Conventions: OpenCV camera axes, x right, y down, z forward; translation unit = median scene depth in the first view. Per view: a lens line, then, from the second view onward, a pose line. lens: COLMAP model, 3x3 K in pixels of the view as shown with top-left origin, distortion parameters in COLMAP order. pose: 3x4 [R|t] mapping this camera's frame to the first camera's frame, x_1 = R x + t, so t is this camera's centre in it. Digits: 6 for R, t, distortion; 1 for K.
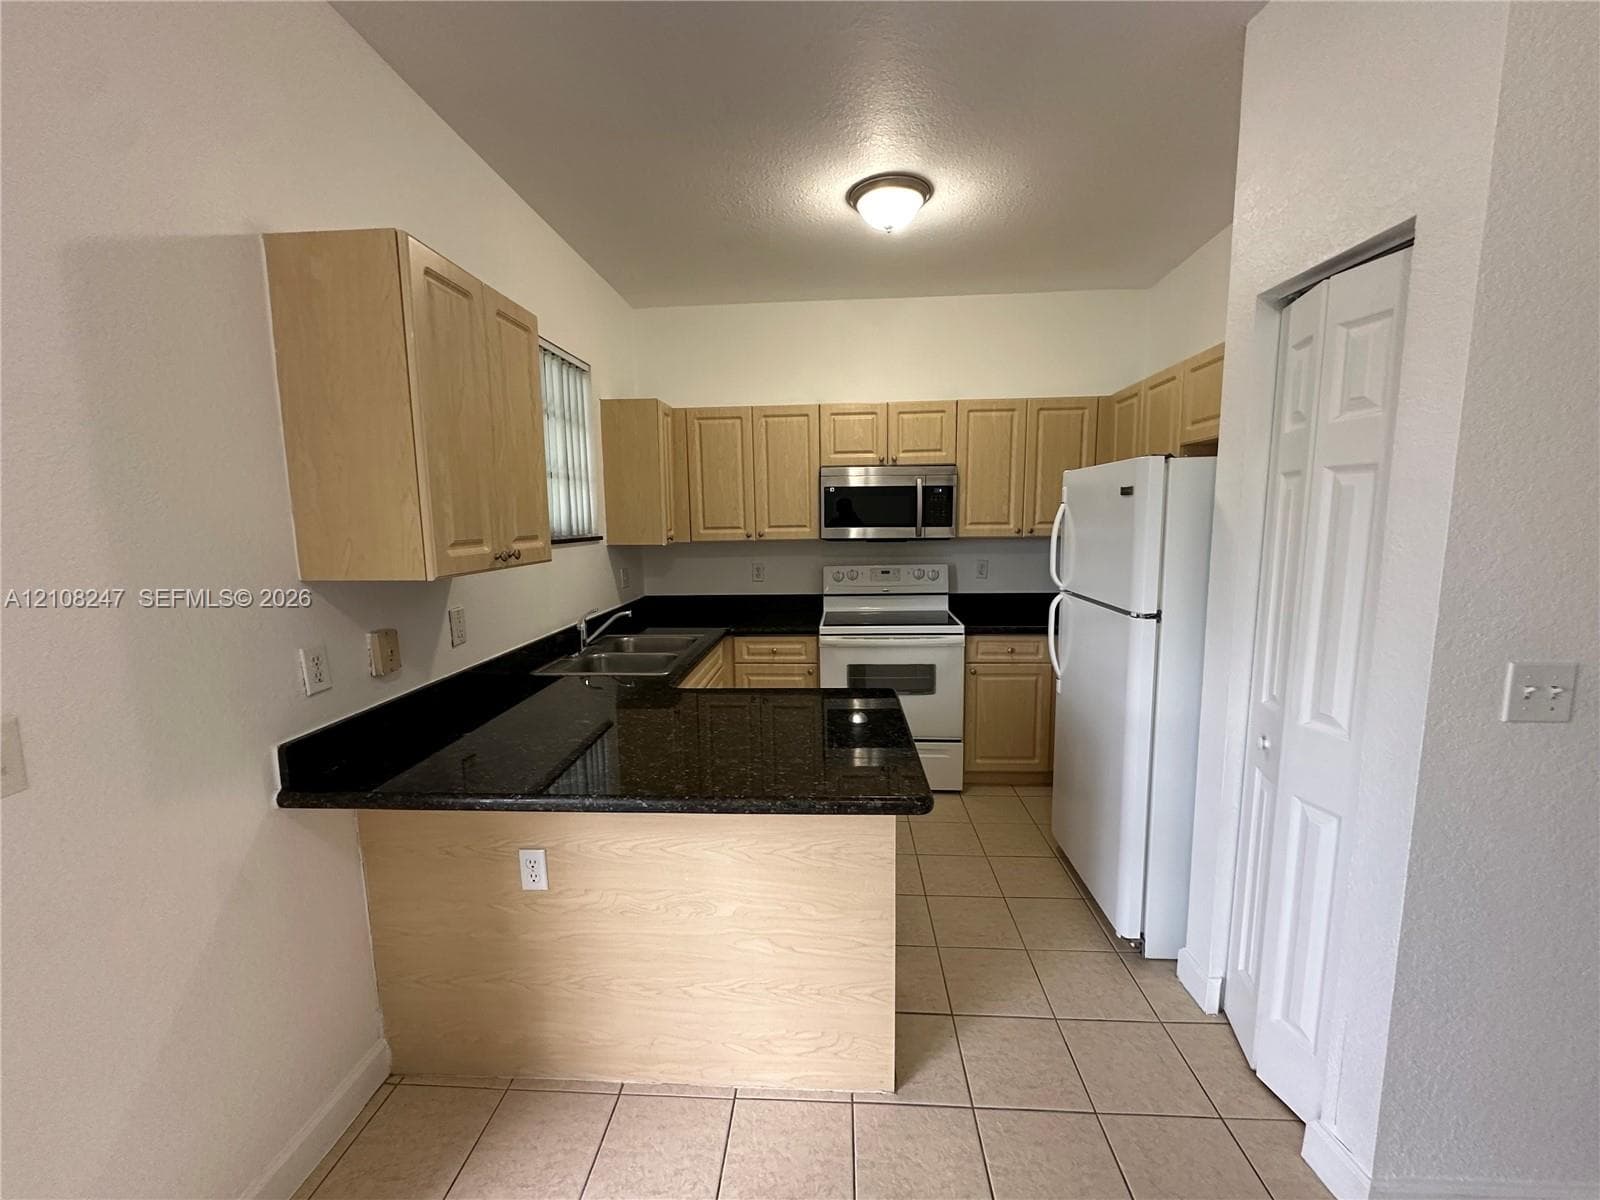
lens RADIAL K [[646.7, 0, 792.6], [0, 646.7, 603.7], [0, 0, 1]] dist [-0.004567, -0.000140]
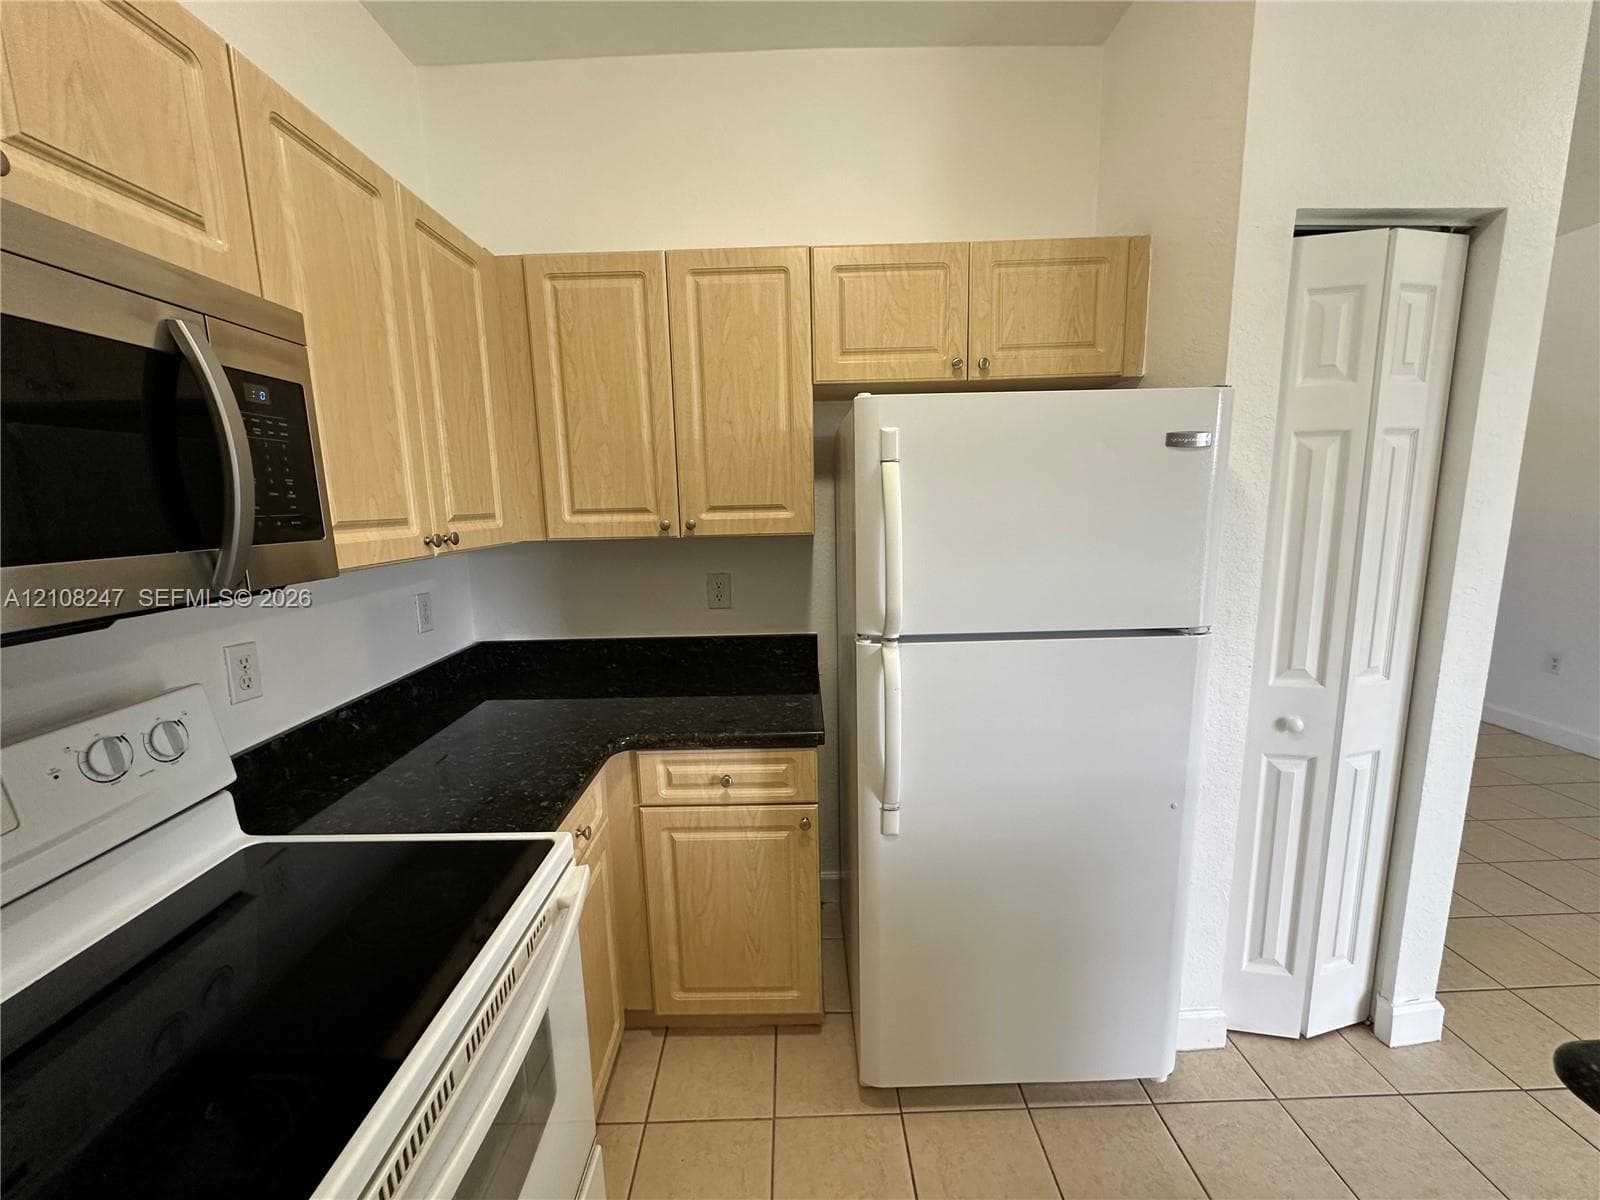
lens RADIAL K [[646.7, 0, 810.6], [0, 646.7, 599.7], [0, 0, 1]] dist [-0.004567, -0.000140]
pose [[0.997022, -0.023295, 0.073508, 0.001064], [0.021102, 0.999313, 0.030471, -0.064397], [-0.074168, -0.028829, 0.996829, 0.517768]]
